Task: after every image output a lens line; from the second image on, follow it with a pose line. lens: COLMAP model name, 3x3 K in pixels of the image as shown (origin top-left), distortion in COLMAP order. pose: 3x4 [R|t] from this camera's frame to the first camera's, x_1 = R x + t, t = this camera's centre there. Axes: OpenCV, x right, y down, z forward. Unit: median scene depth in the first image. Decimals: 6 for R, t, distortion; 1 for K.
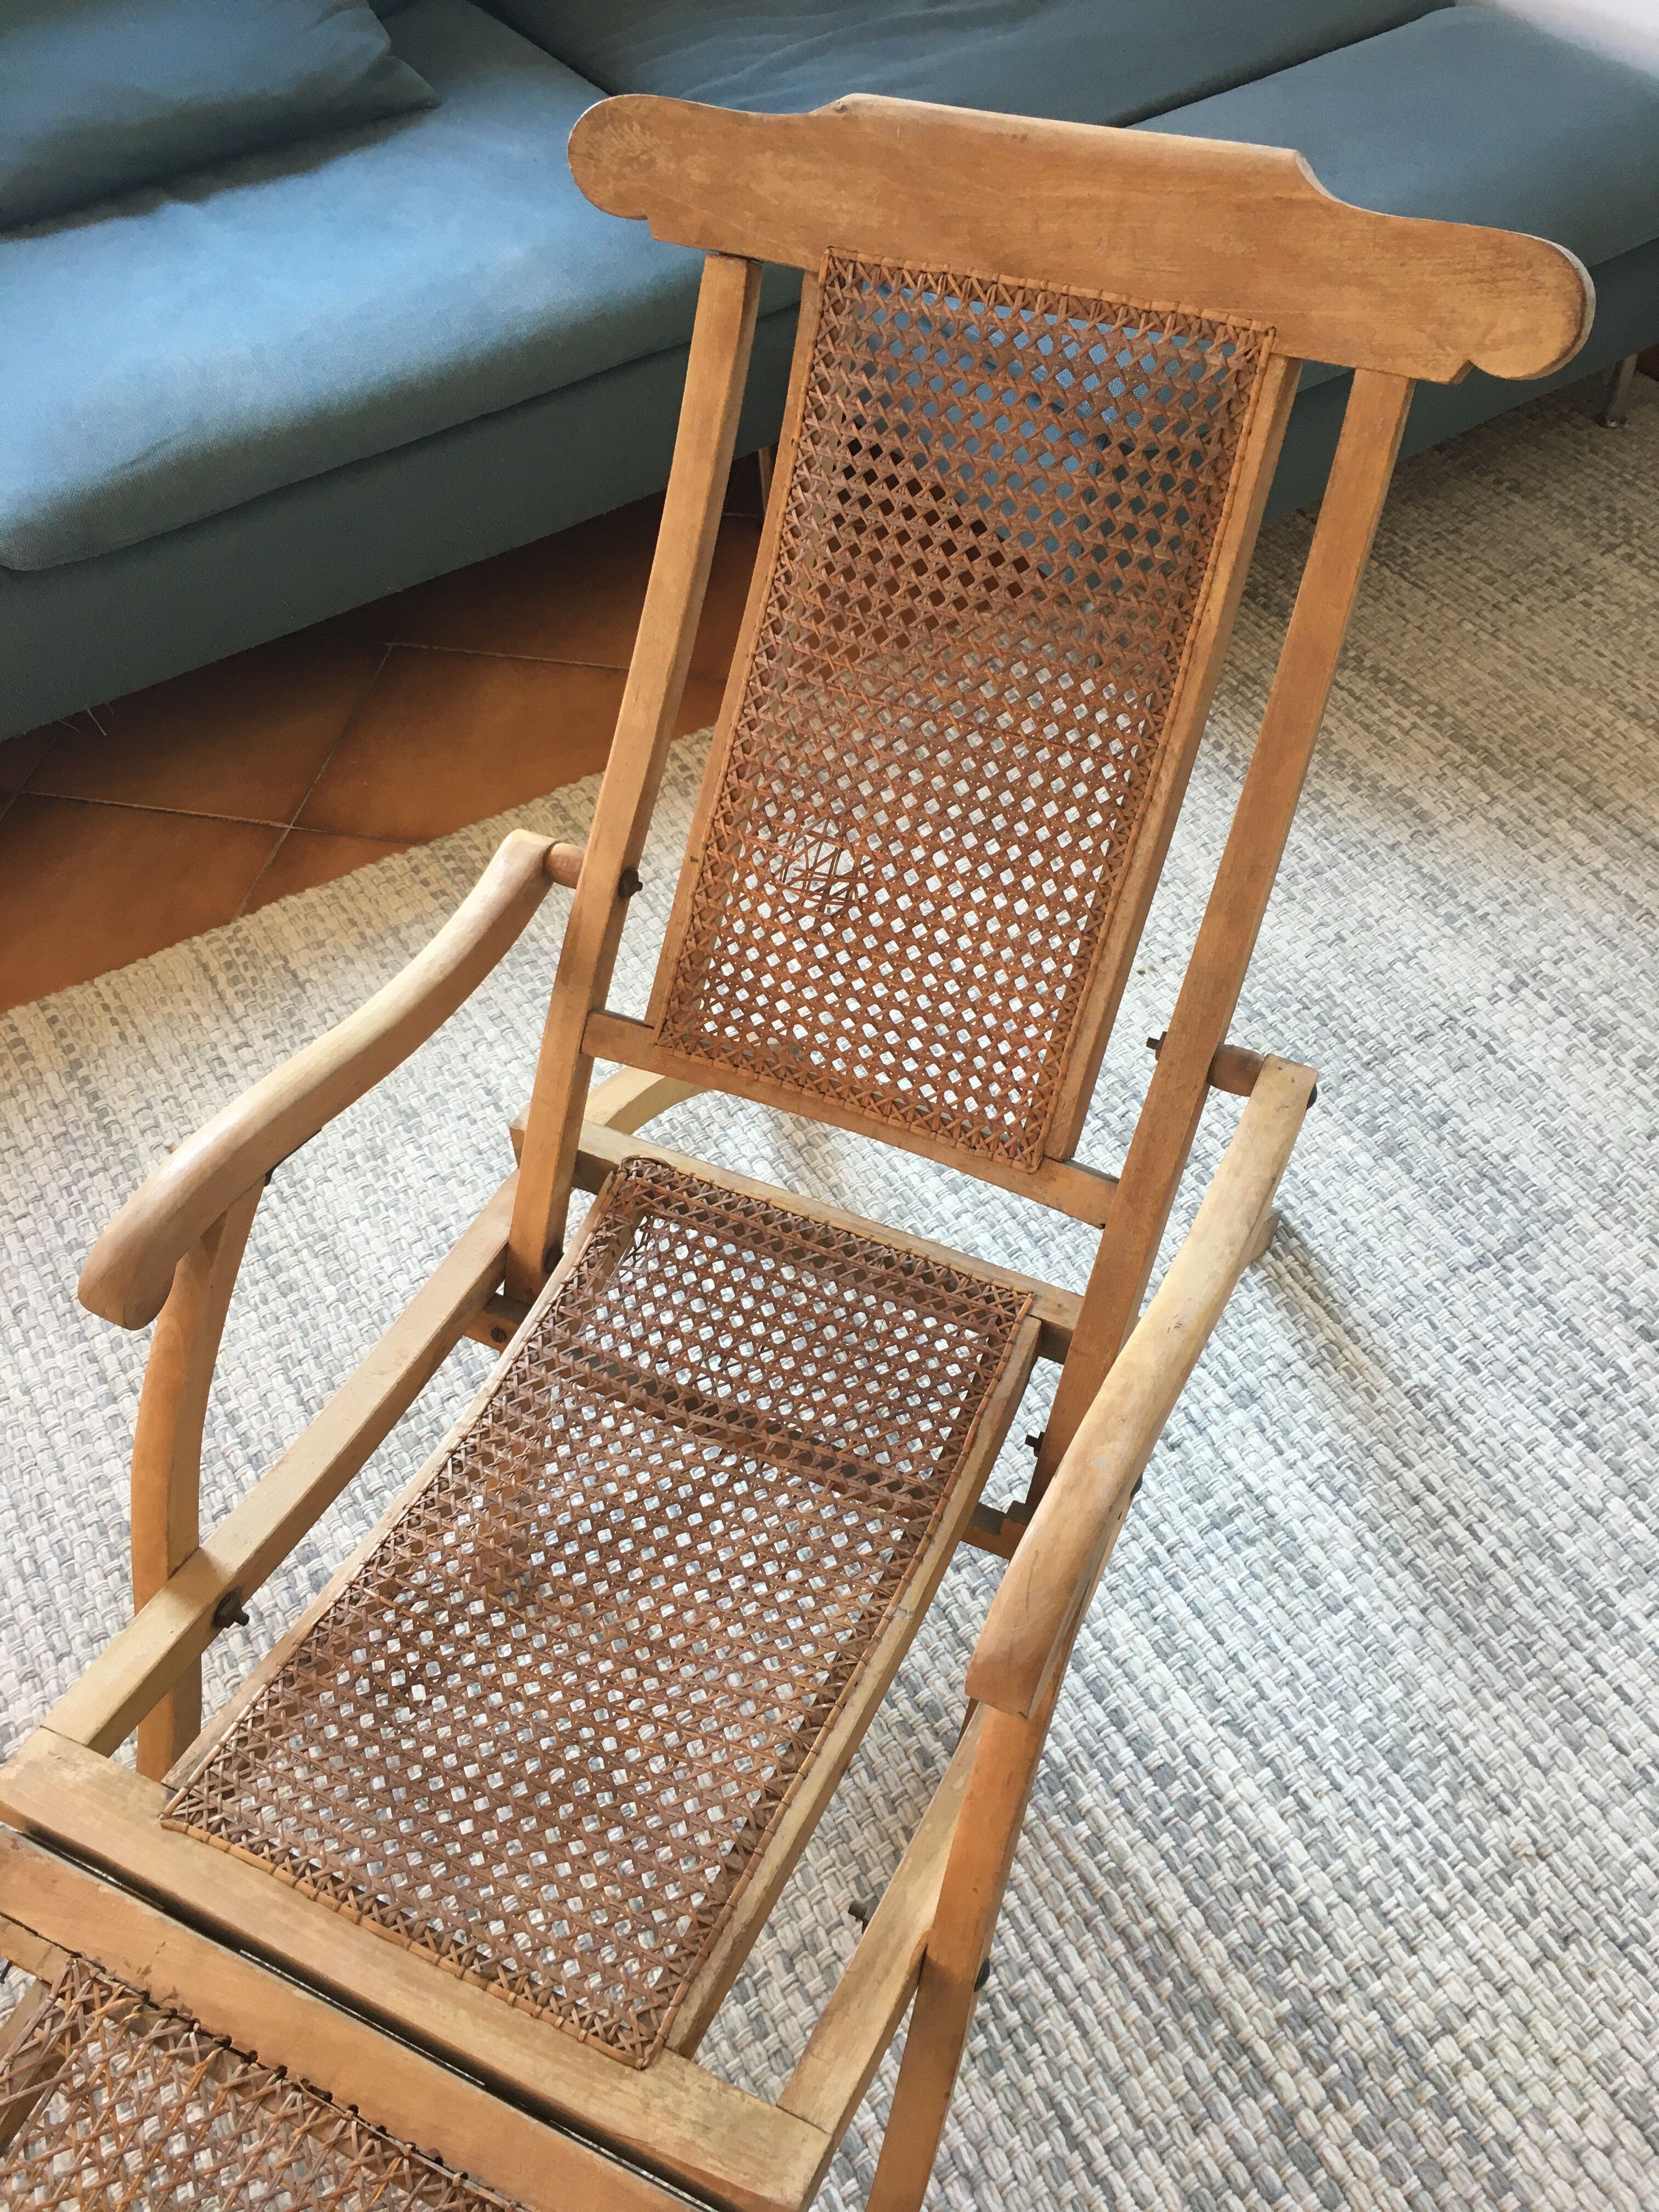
lens RADIAL K [[1895.6, 0, 828.1], [0, 1895.6, 1106.1], [0, 0, 1]] dist [0.062030, -0.094938]
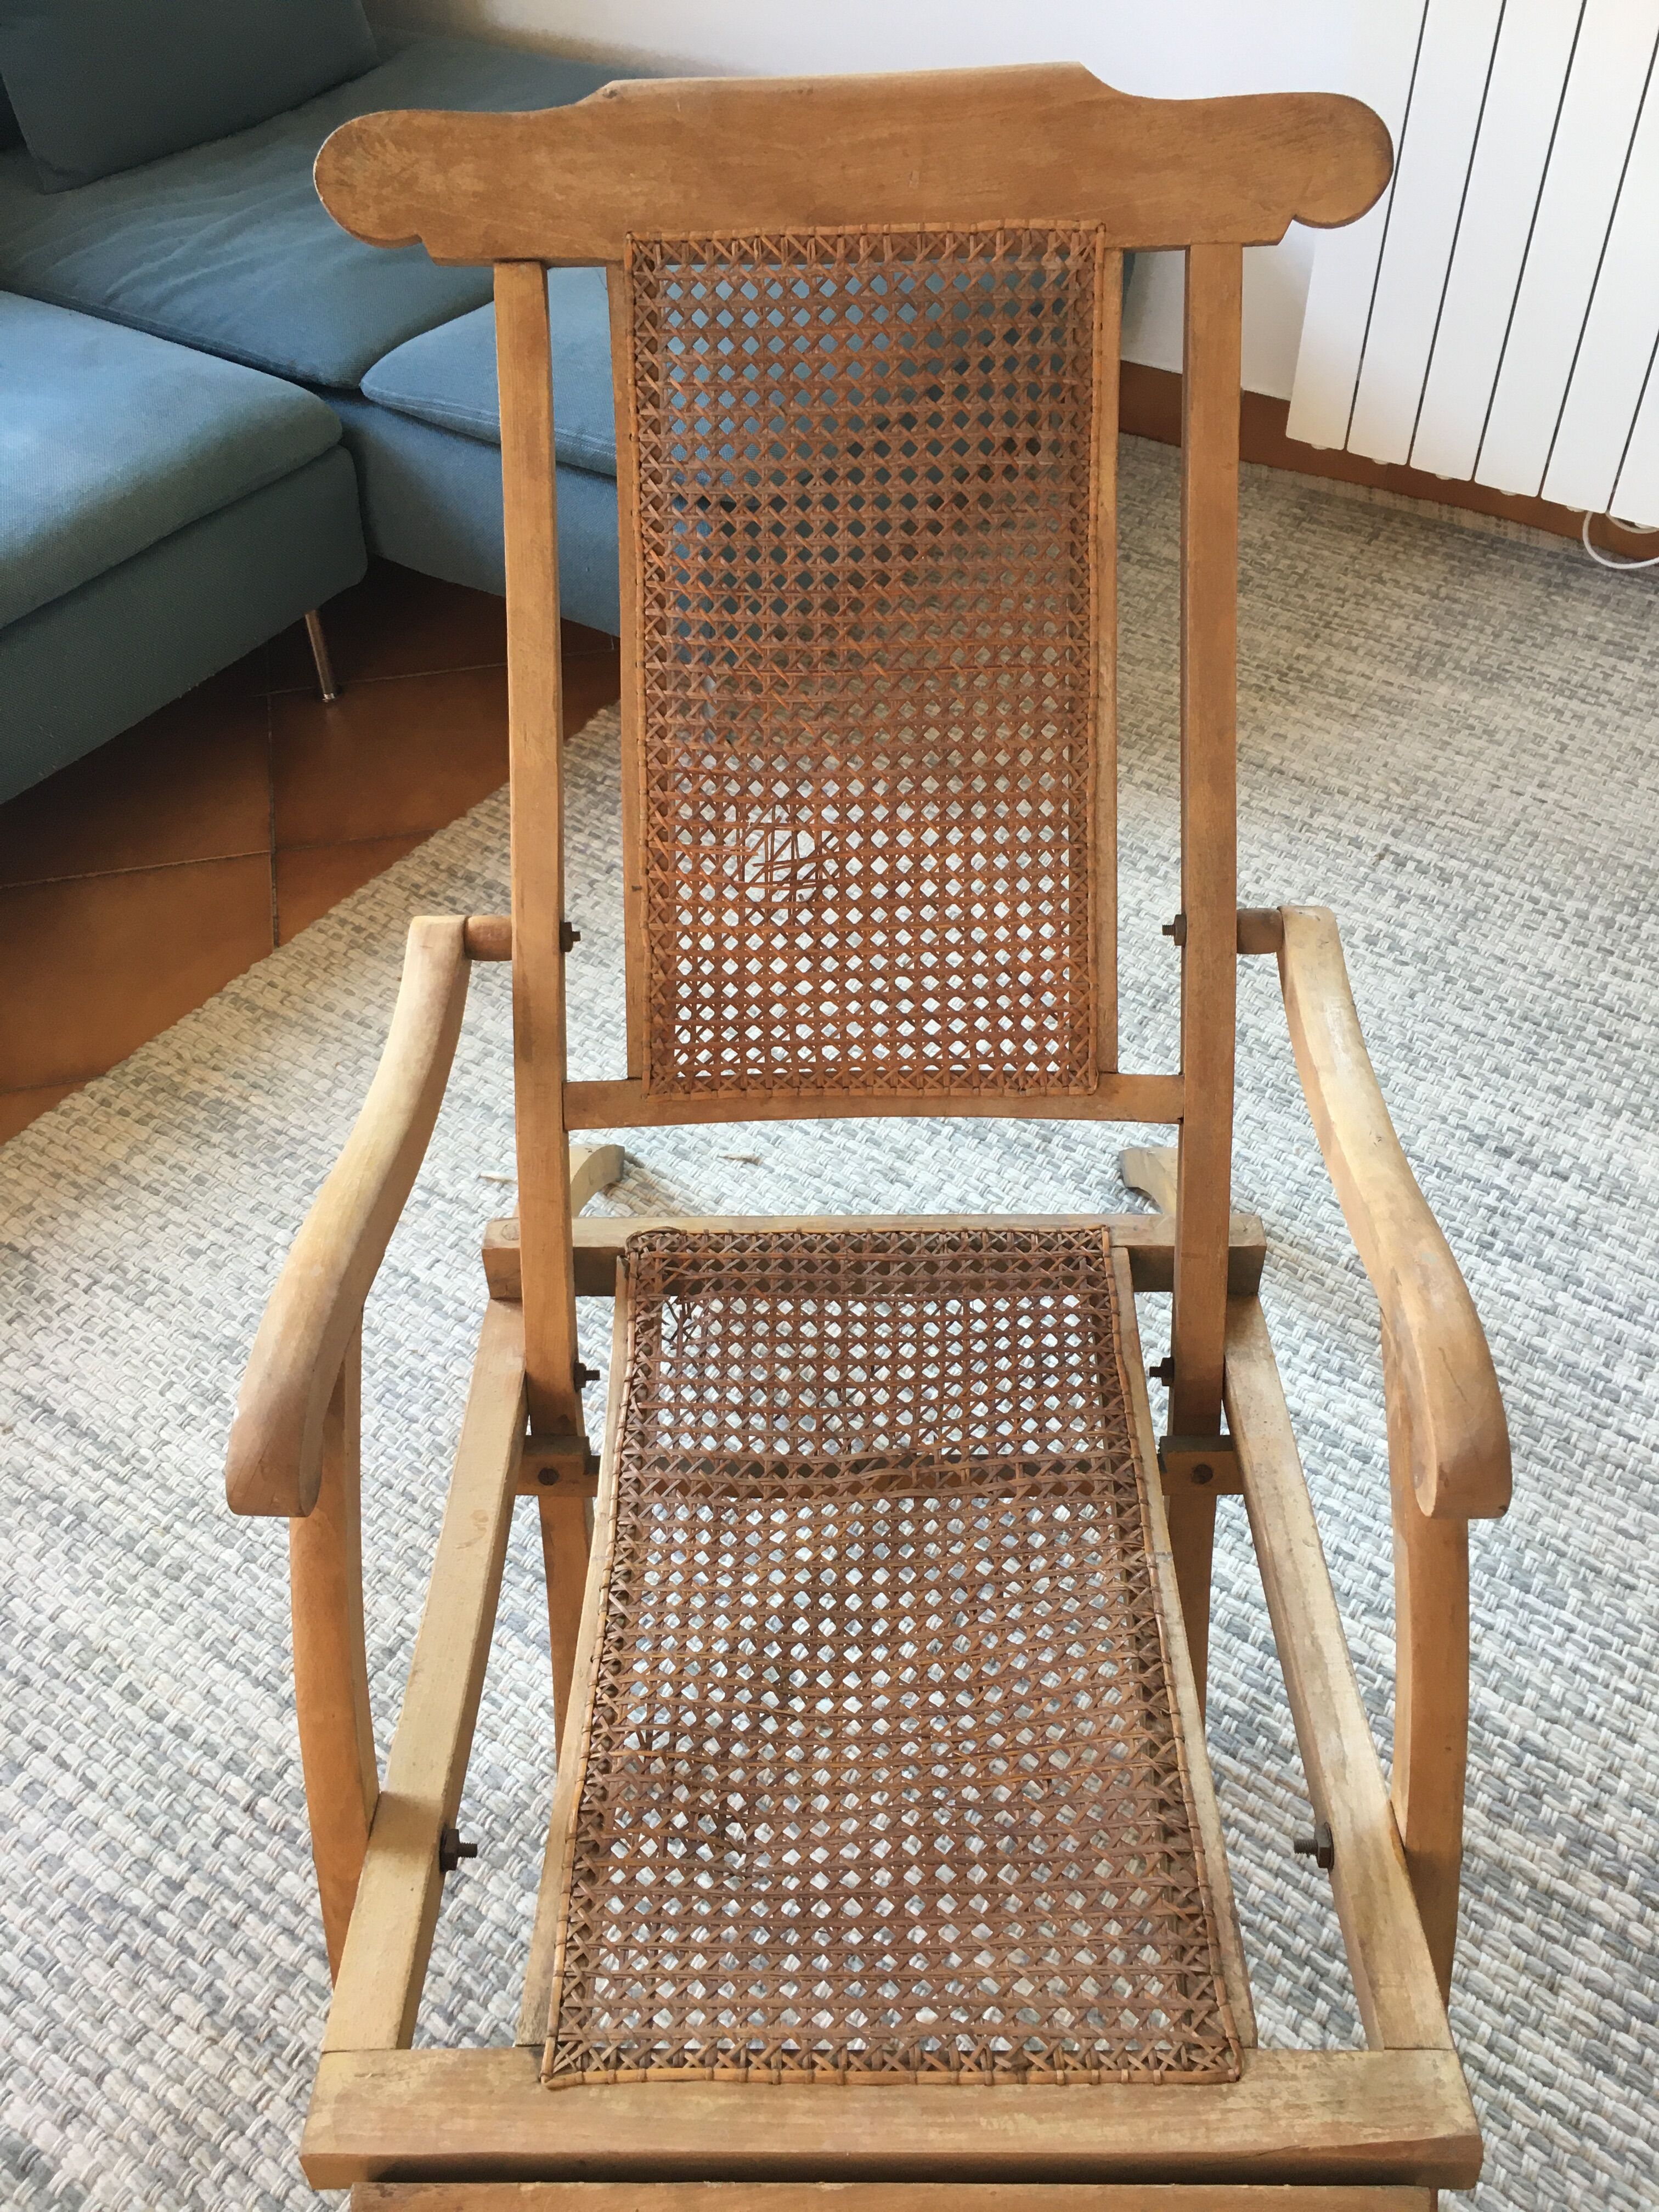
lens RADIAL K [[1895.6, 0, 825.0], [0, 1895.6, 1107.6], [0, 0, 1]] dist [0.062030, -0.094938]
pose [[0.904856, -0.271000, 0.328321, -0.334123], [0.309572, 0.948260, -0.070481, 0.067845], [-0.292233, 0.165414, 0.941933, 0.125532]]
